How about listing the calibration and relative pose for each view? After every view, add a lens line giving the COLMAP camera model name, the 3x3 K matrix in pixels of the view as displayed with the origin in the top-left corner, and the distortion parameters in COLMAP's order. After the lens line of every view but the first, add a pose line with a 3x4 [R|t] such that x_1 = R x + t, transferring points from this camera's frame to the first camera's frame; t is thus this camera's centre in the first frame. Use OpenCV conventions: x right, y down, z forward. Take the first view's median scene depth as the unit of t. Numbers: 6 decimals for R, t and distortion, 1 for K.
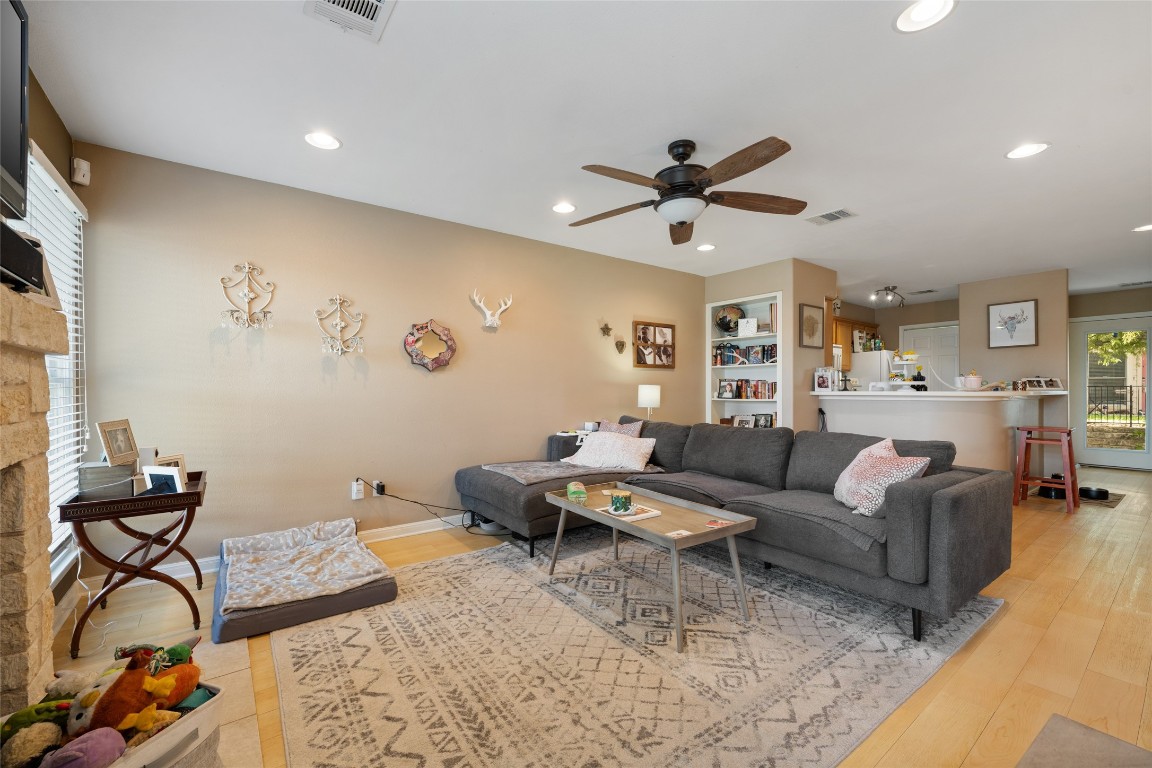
lens RADIAL K [[484.2, 0, 575.5], [0, 484.2, 390.1], [0, 0, 1]] dist [0.002019, -0.000061]
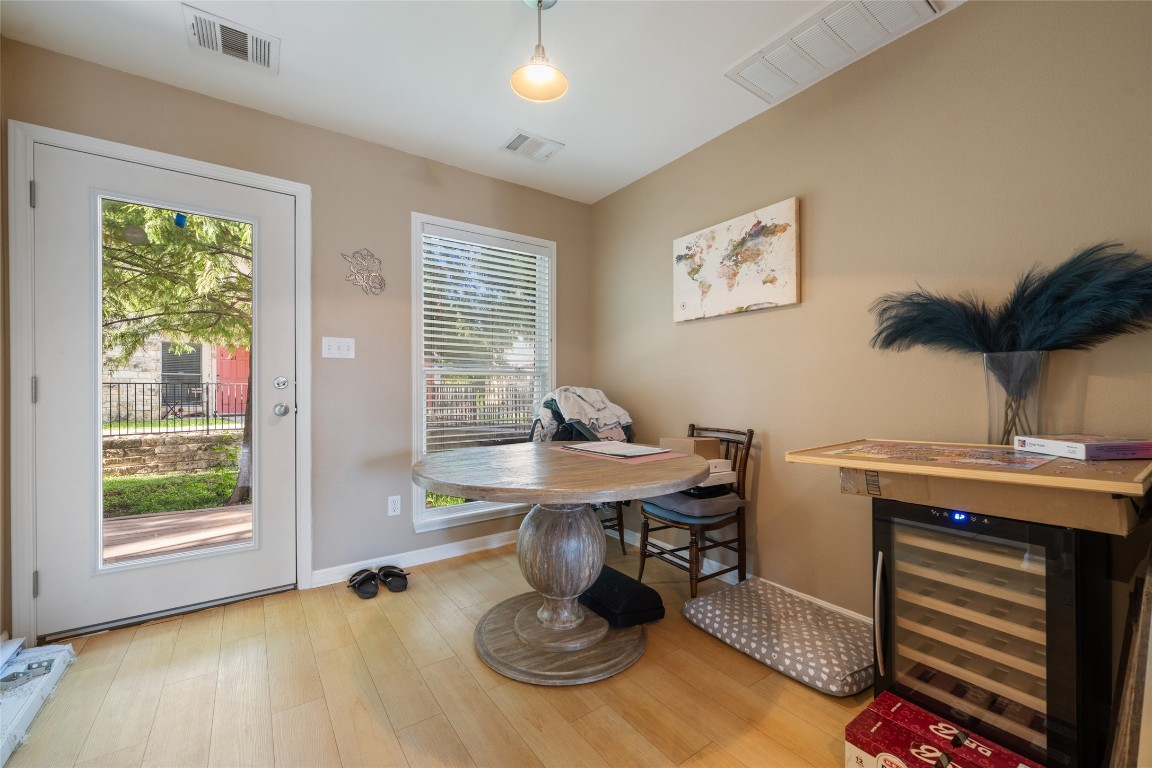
lens RADIAL K [[465.0, 0, 575.3], [0, 465.0, 392.5], [0, 0, 1]] dist [0.001284, 0.000017]
pose [[0.046265, -0.013333, 0.998840, 0.387088], [0.008619, 0.999879, 0.012948, 0.002823], [-0.998892, 0.008010, 0.046374, 0.341396]]
